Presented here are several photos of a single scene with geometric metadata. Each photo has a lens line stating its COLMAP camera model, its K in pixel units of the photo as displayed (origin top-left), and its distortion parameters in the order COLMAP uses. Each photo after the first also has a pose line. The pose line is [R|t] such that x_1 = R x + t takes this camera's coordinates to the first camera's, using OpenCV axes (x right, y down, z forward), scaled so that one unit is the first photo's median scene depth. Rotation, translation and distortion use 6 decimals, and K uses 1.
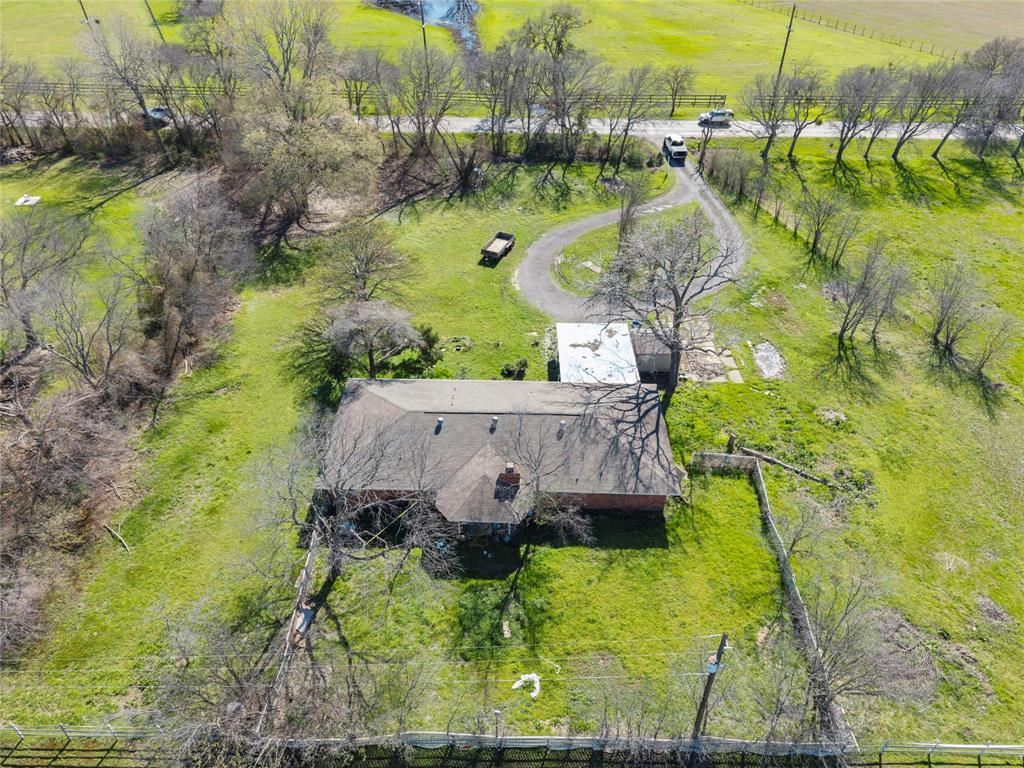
lens RADIAL K [[688.9, 0, 515.5], [0, 688.9, 383.4], [0, 0, 1]] dist [0.000593, -0.002198]
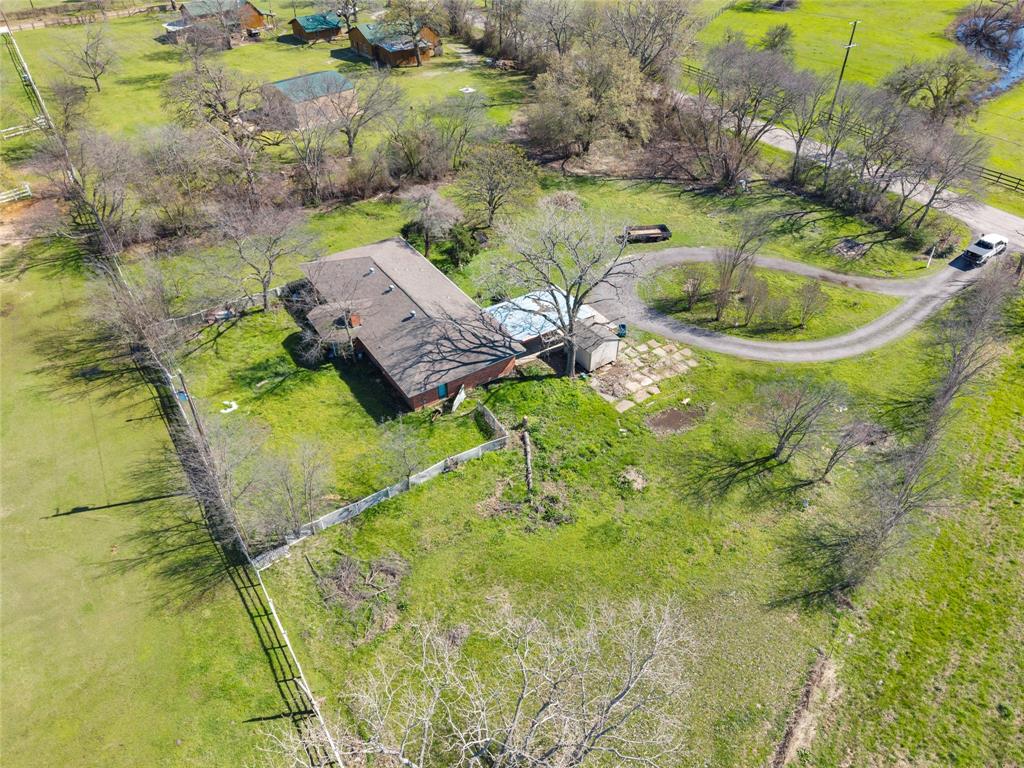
lens RADIAL K [[698.8, 0, 512.9], [0, 698.8, 383.0], [0, 0, 1]] dist [-0.001333, -0.003230]
pose [[0.567652, 0.520858, -0.637556, 0.841822], [-0.528182, 0.824443, 0.203266, -0.153458], [0.631502, 0.221361, 0.743105, 0.161553]]
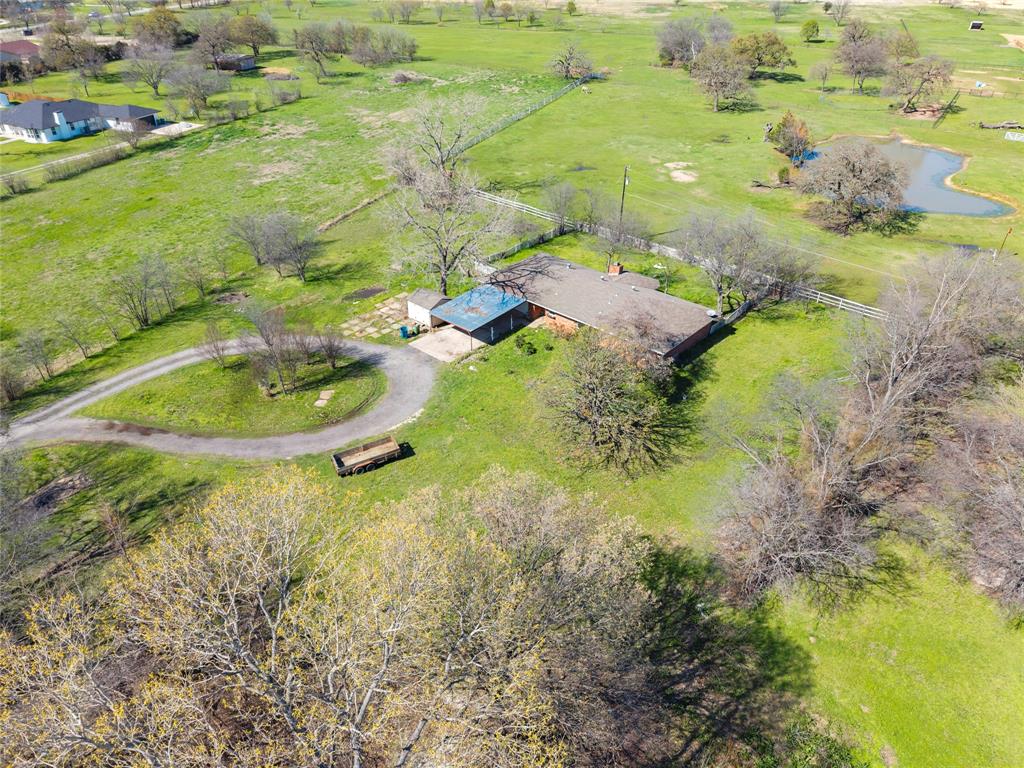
lens RADIAL K [[688.9, 0, 515.5], [0, 688.9, 383.4], [0, 0, 1]] dist [0.000593, -0.002198]
pose [[-0.757224, -0.371065, 0.537515, -0.643250], [0.405263, 0.378465, 0.832182, -0.982282], [-0.512224, 0.847983, -0.136204, 1.218304]]
